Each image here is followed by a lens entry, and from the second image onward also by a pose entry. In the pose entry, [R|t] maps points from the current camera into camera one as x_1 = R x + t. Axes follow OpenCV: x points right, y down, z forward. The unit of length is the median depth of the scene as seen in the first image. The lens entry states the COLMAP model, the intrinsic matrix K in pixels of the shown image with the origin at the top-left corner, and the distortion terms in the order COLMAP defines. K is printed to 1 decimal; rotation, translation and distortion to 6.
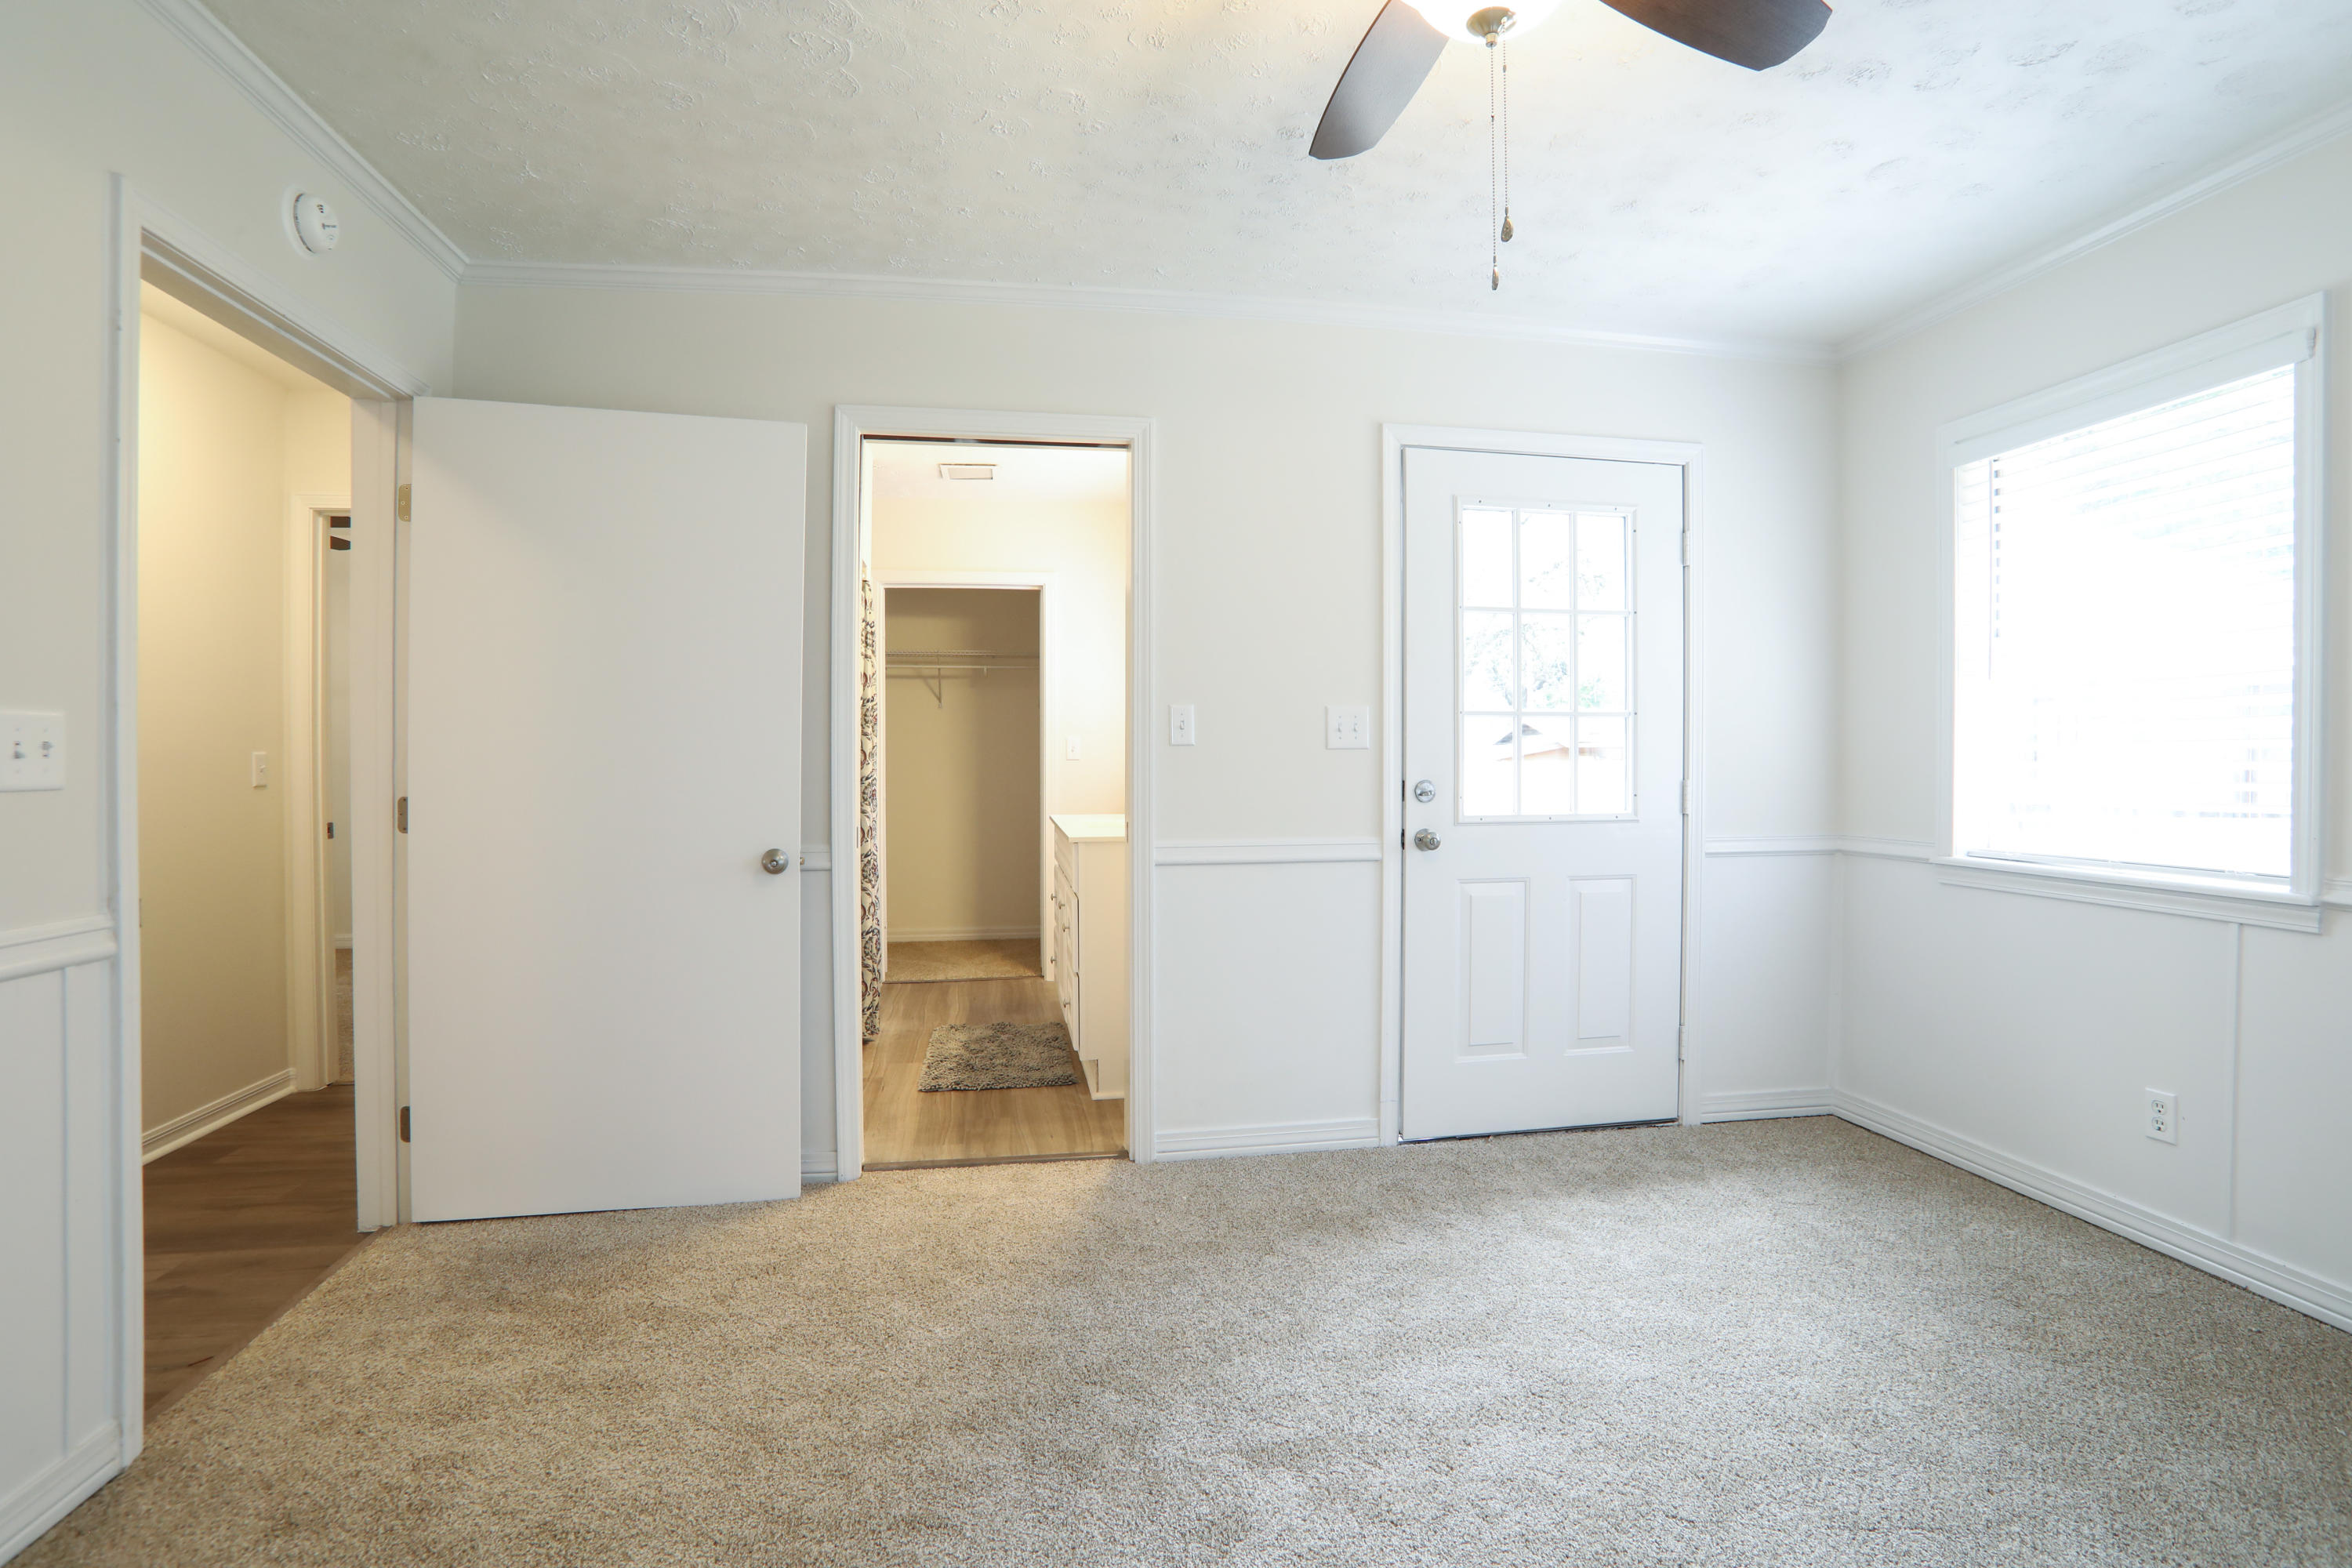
lens RADIAL K [[1198.1, 0, 1176.0], [0, 1198.1, 784.0], [0, 0, 1]] dist [-0.000842, -0.000085]
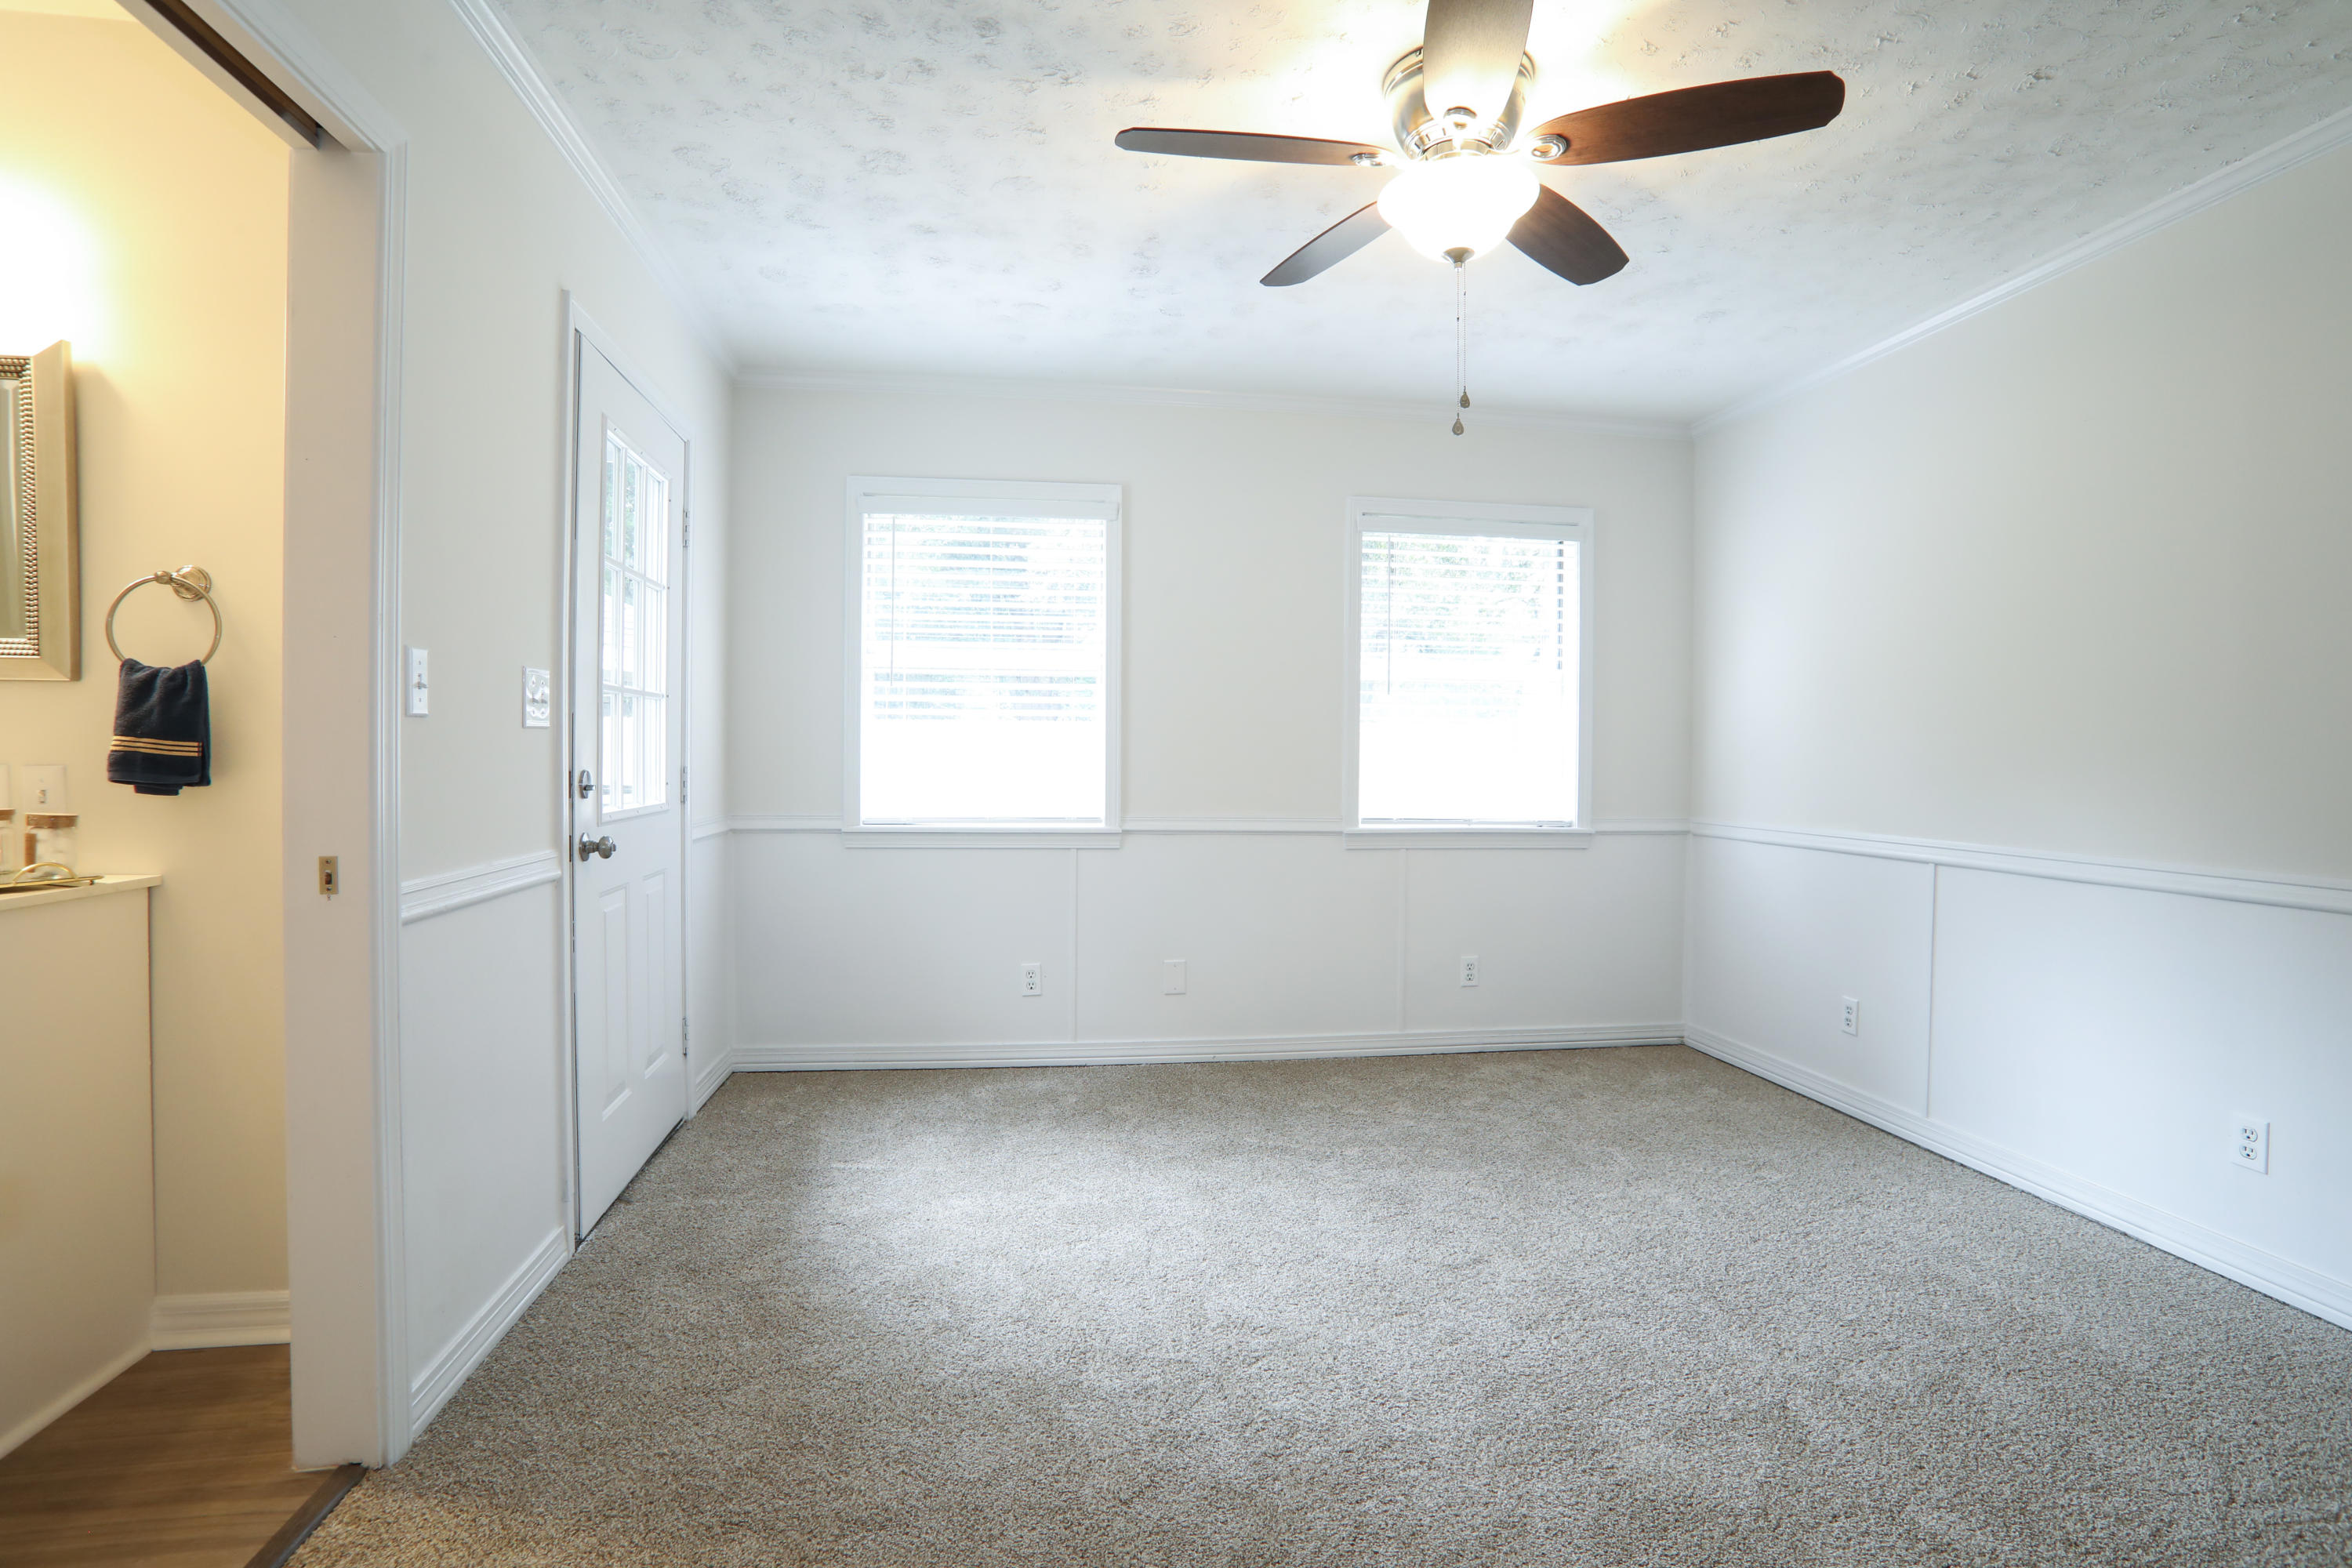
lens RADIAL K [[1191.3, 0, 1171.5], [0, 1191.3, 770.1], [0, 0, 1]] dist [-0.001025, 0.023175]
pose [[0.038996, -0.013206, 0.999152, -0.581627], [0.011176, 0.999856, 0.012779, -0.008946], [-0.999177, 0.010668, 0.039138, 0.625580]]
